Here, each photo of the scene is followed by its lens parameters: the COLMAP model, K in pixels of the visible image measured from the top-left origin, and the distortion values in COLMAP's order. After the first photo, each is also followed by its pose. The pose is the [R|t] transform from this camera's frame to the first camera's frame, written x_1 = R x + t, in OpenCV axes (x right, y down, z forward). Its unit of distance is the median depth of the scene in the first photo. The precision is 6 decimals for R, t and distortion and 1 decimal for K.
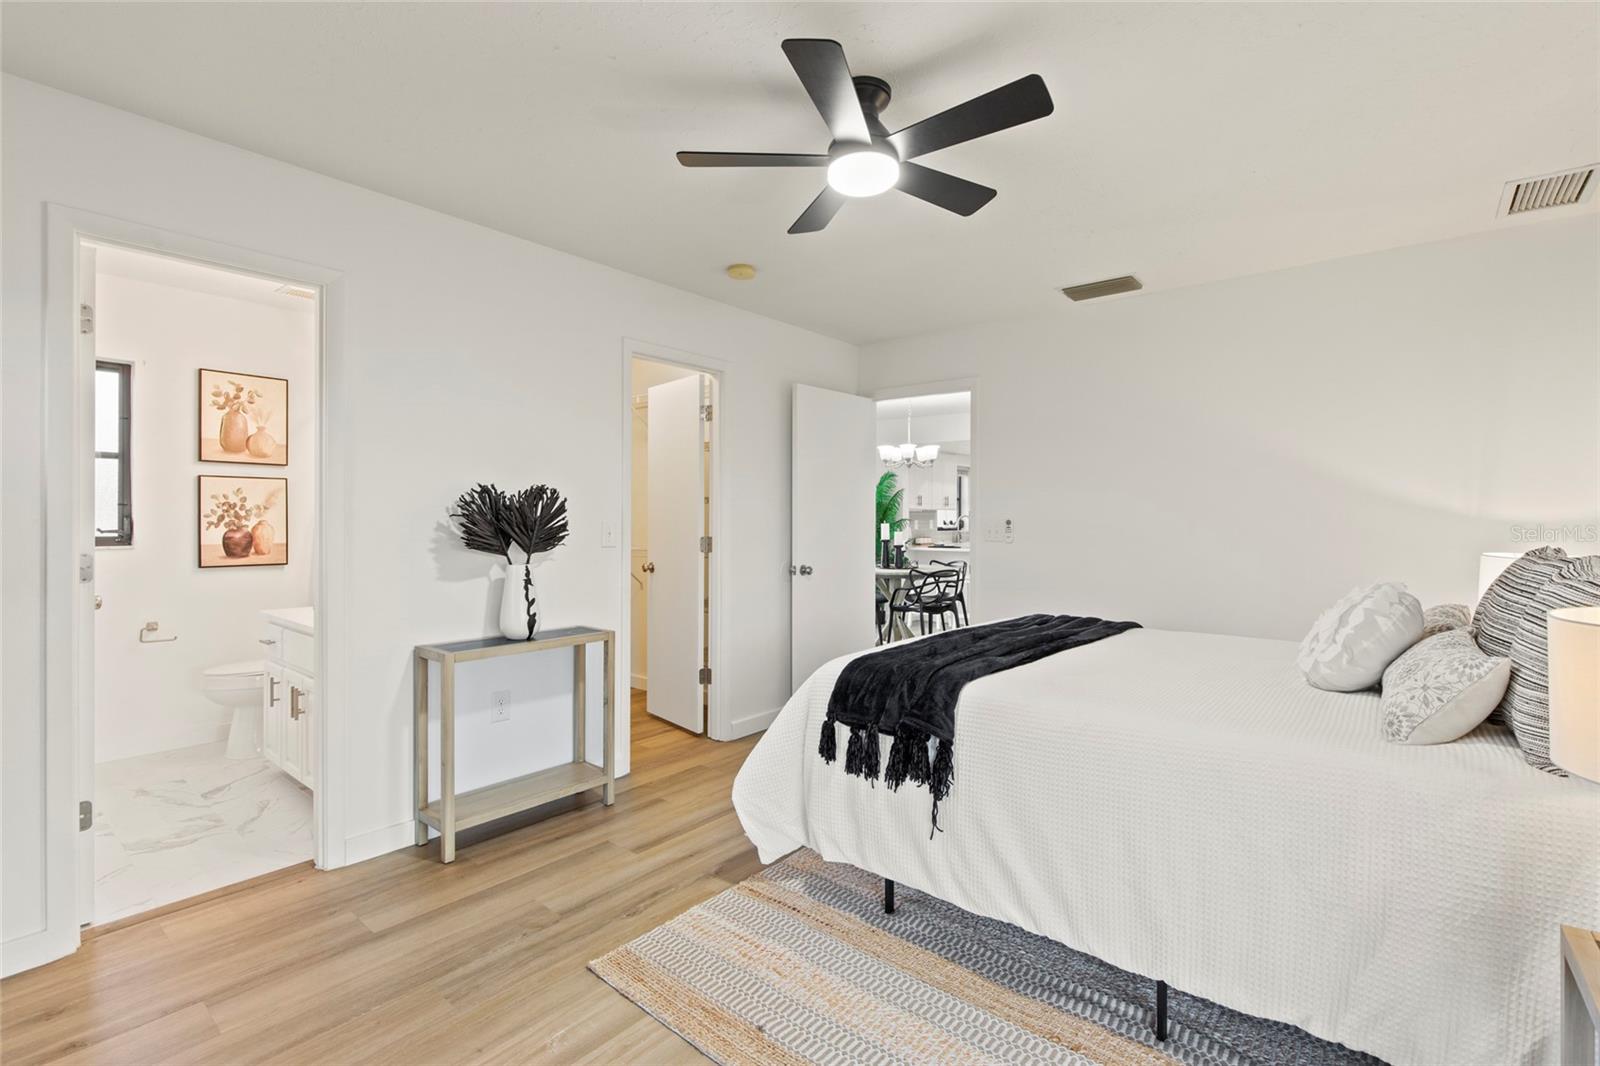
lens RADIAL K [[733.0, 0, 797.5], [0, 733.0, 527.2], [0, 0, 1]] dist [-0.001284, 0.000639]
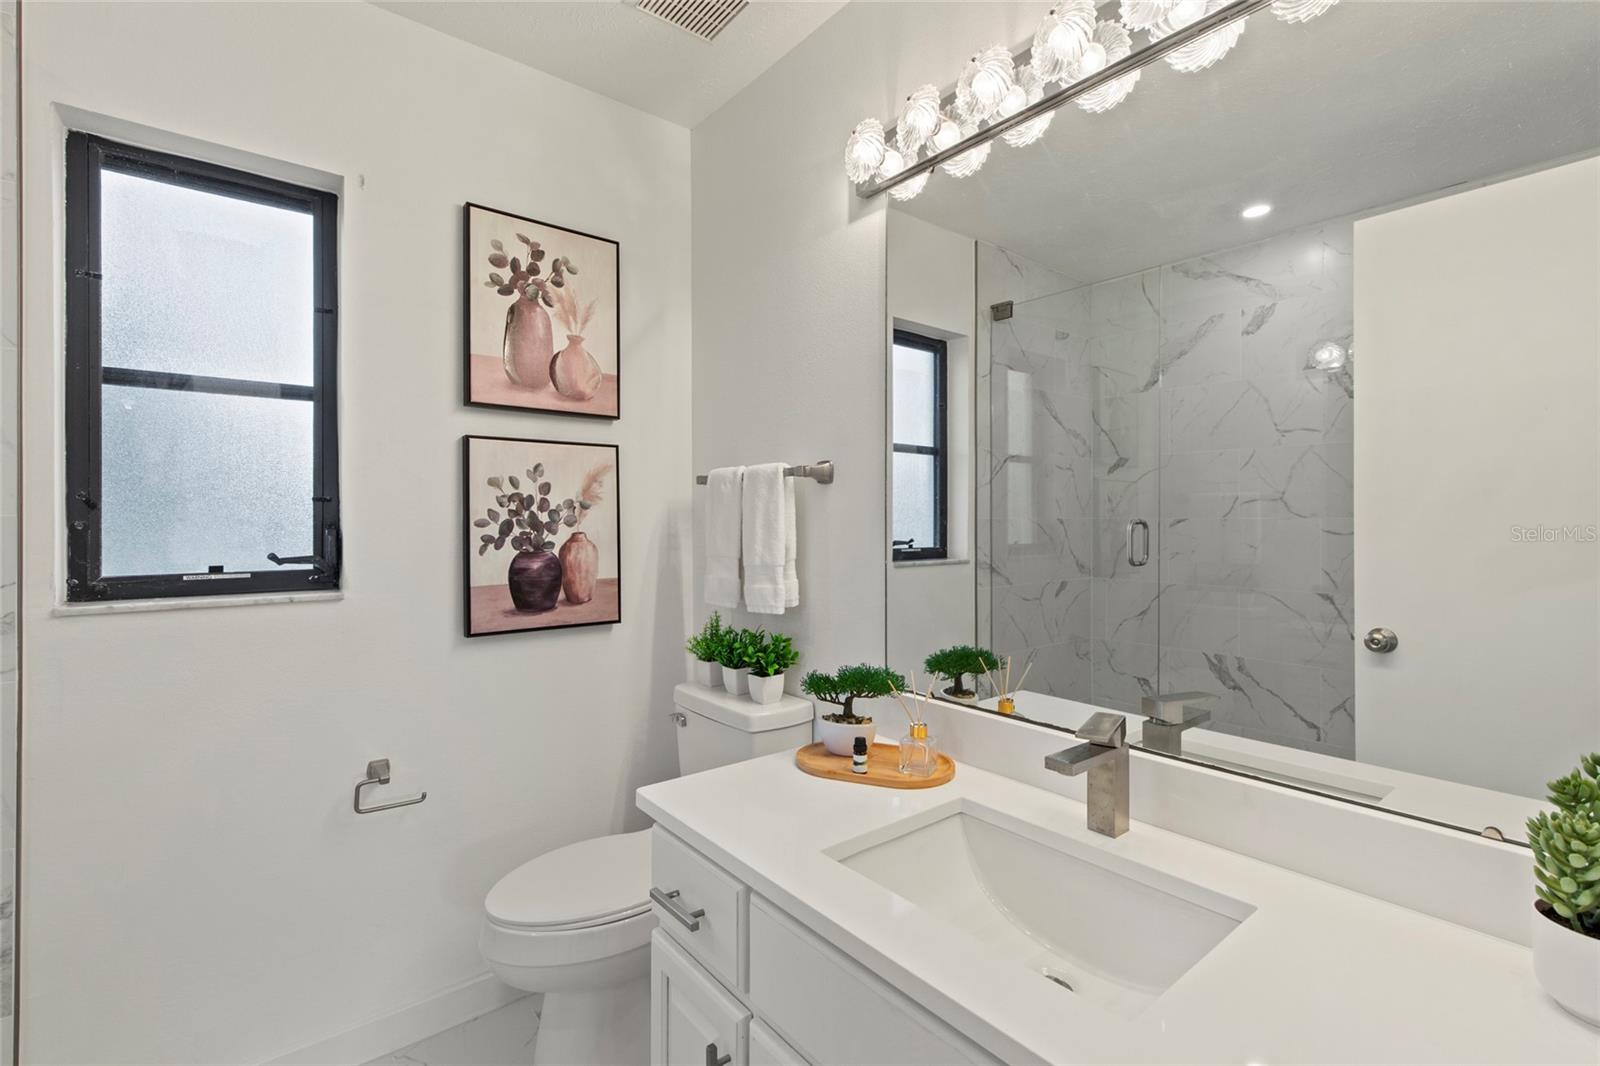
lens RADIAL K [[733.0, 0, 802.2], [0, 733.0, 531.7], [0, 0, 1]] dist [-0.001284, 0.000639]
pose [[0.978953, -0.004220, -0.204044, -0.504387], [0.004490, 0.999990, 0.000859, -0.009683], [0.204038, -0.001757, 0.978961, 0.578684]]
